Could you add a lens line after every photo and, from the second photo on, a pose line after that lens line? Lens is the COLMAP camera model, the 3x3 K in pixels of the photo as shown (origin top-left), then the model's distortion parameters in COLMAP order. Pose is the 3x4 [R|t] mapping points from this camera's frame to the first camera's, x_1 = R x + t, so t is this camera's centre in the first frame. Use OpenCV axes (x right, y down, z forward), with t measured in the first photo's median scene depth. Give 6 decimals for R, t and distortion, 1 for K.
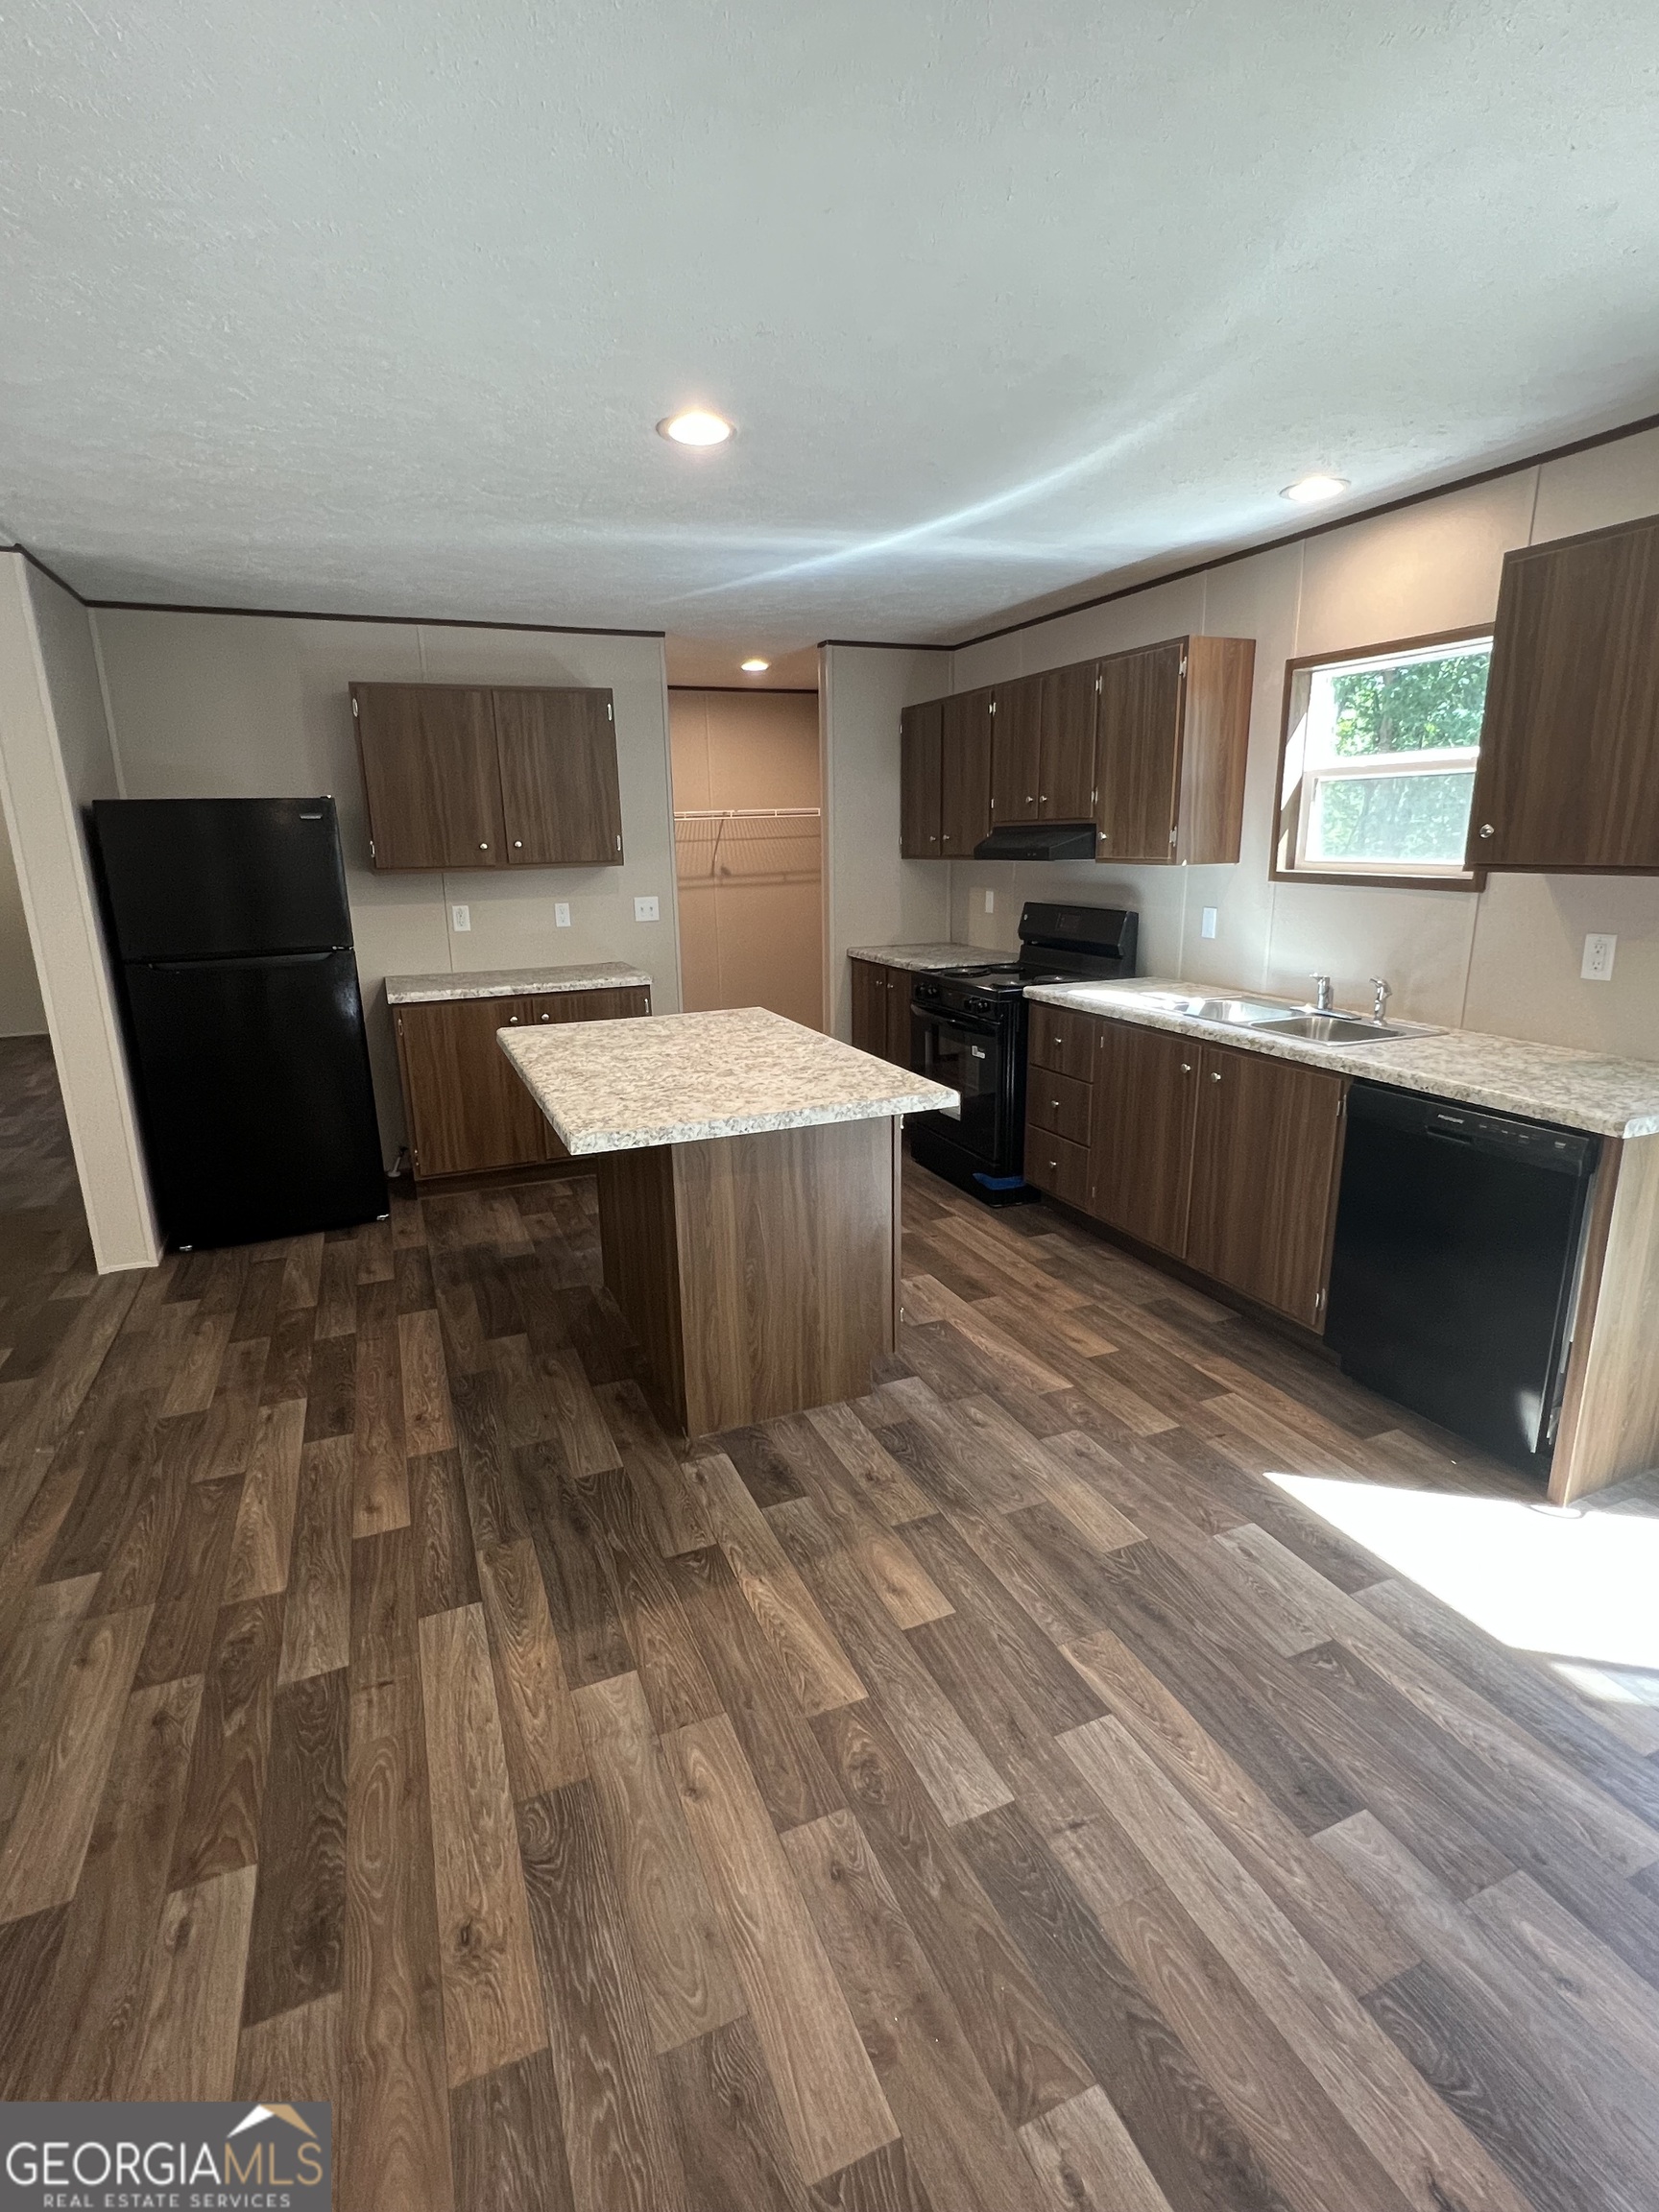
lens RADIAL K [[1076.6, 0, 829.5], [0, 1076.6, 1106.0], [0, 0, 1]] dist [-0.000388, -0.000294]
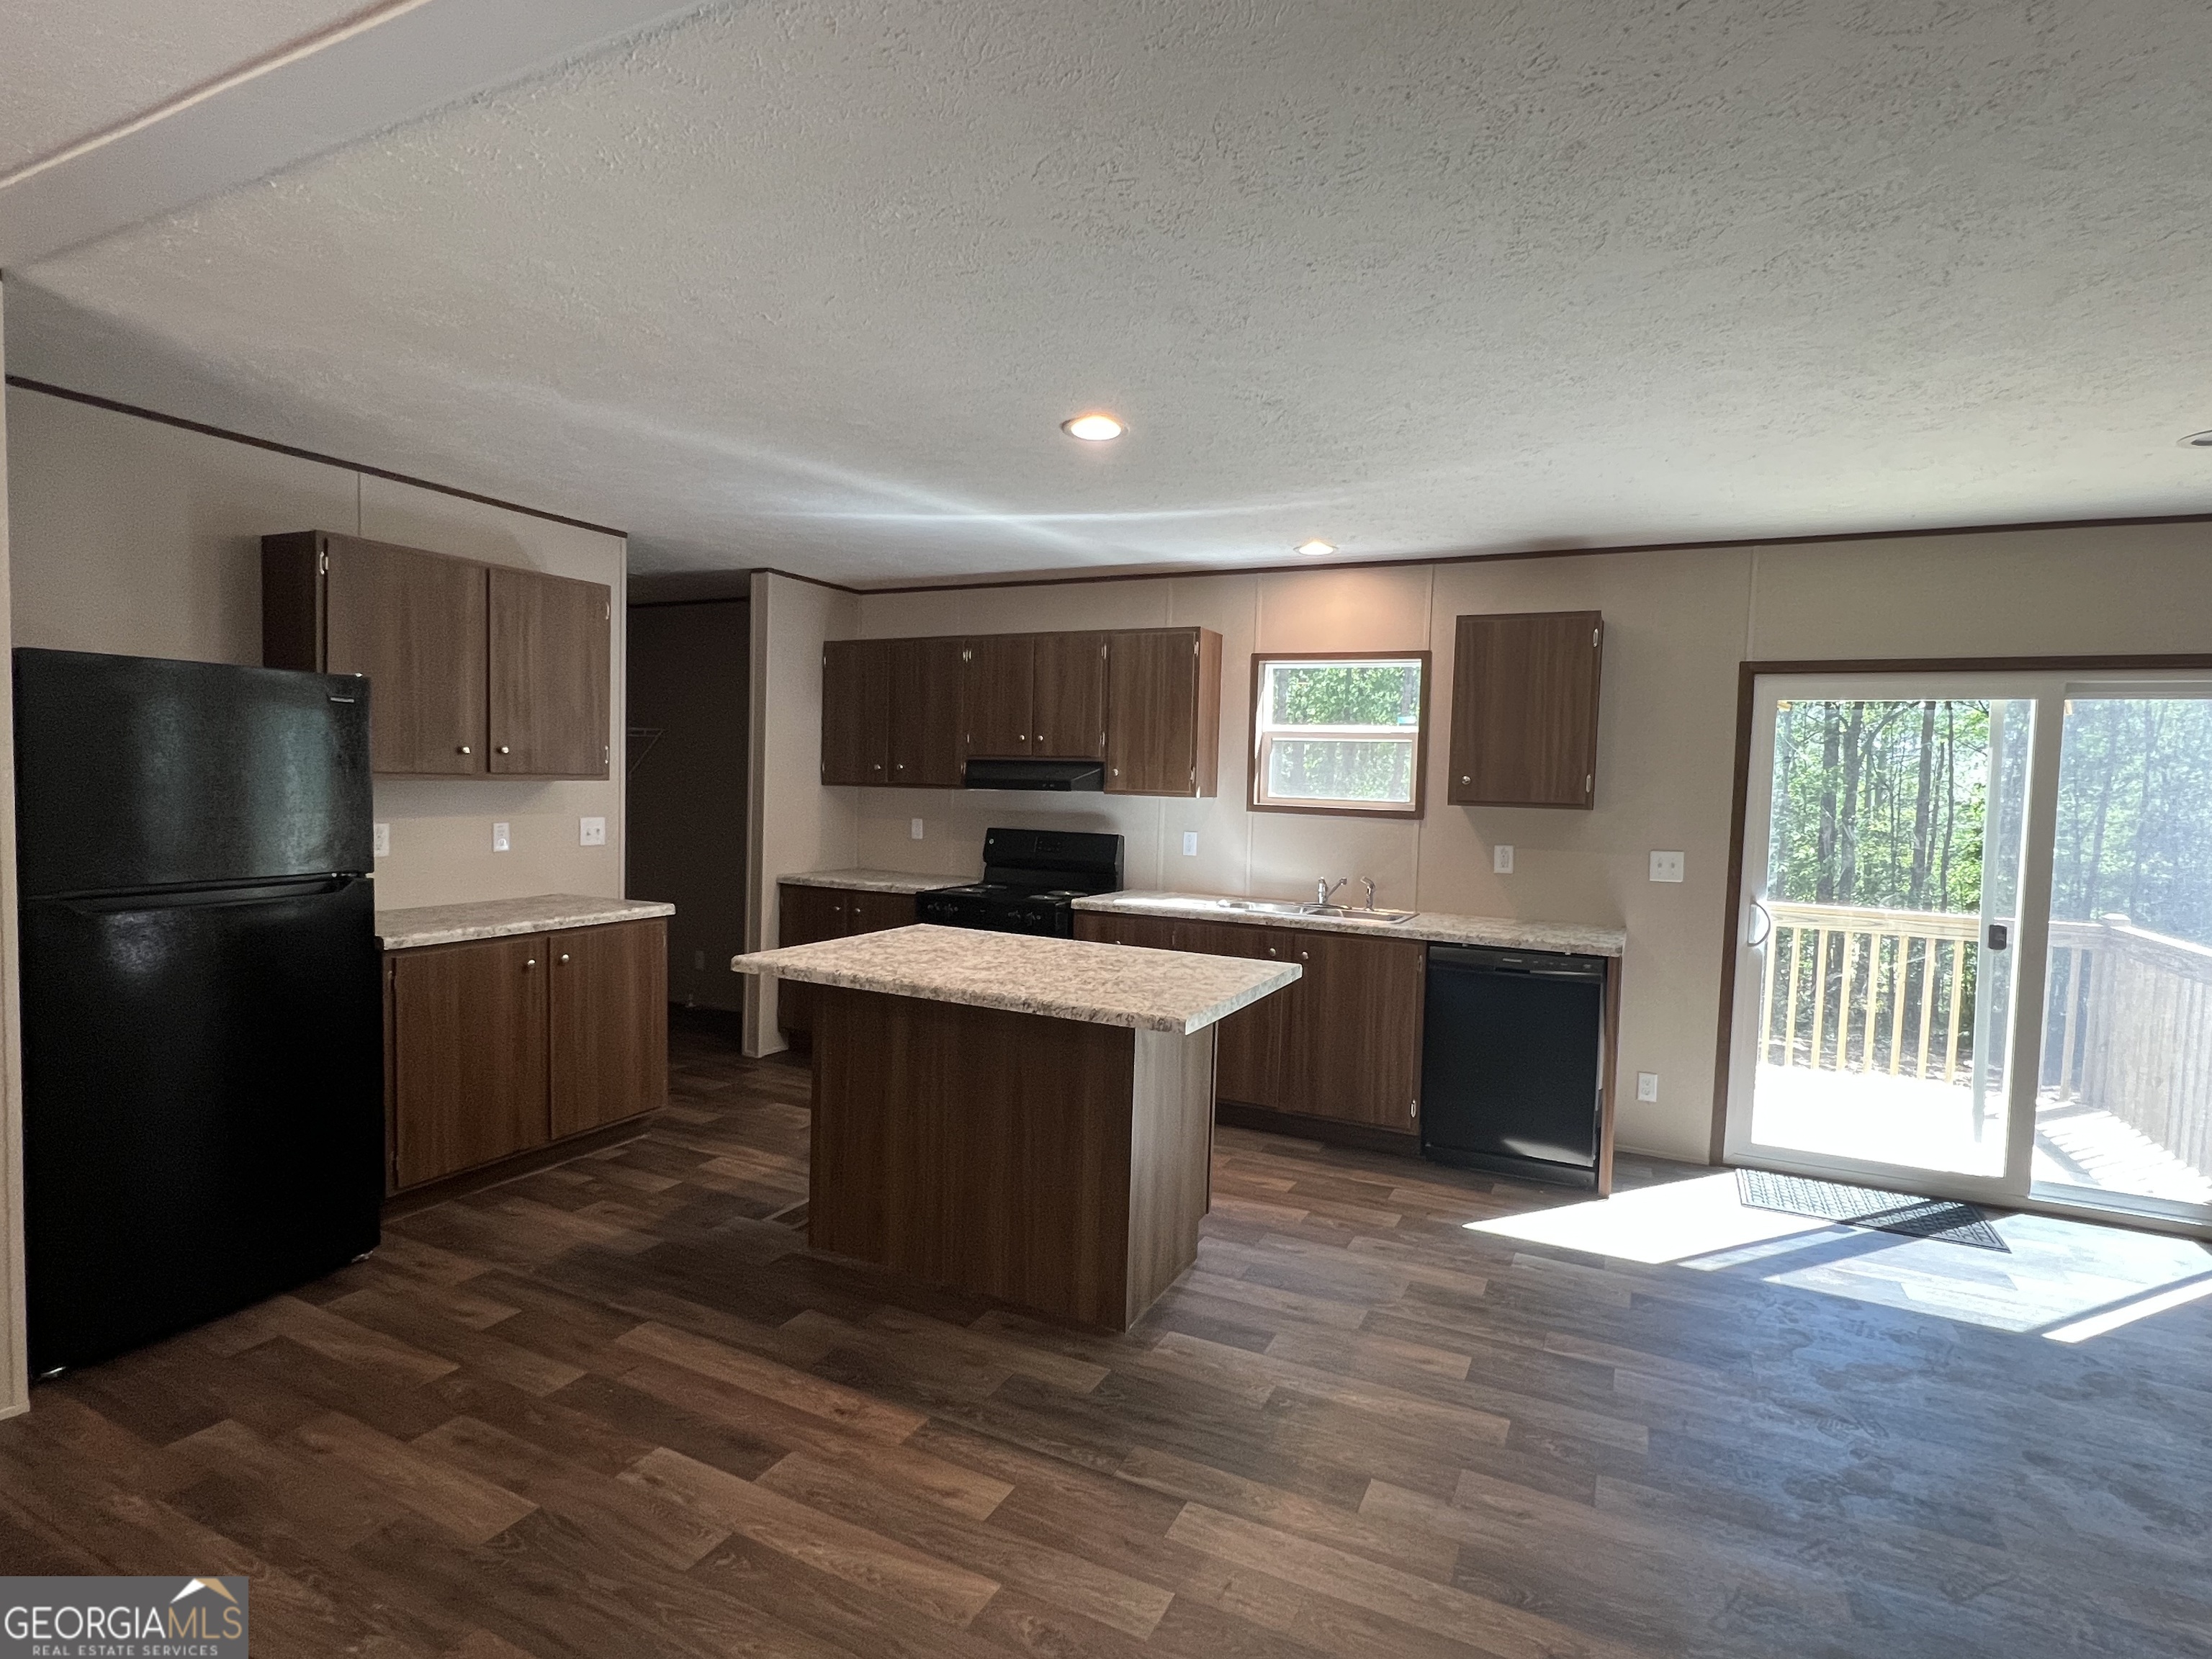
lens RADIAL K [[1147.0, 0, 1106.0], [0, 1147.0, 829.5], [0, 0, 1]] dist [-0.001246, -0.000057]
pose [[0.742799, 0.011703, 0.669413, -0.698052], [0.123597, 0.980265, -0.154283, 0.008064], [-0.658008, 0.197339, 0.726693, 0.108474]]
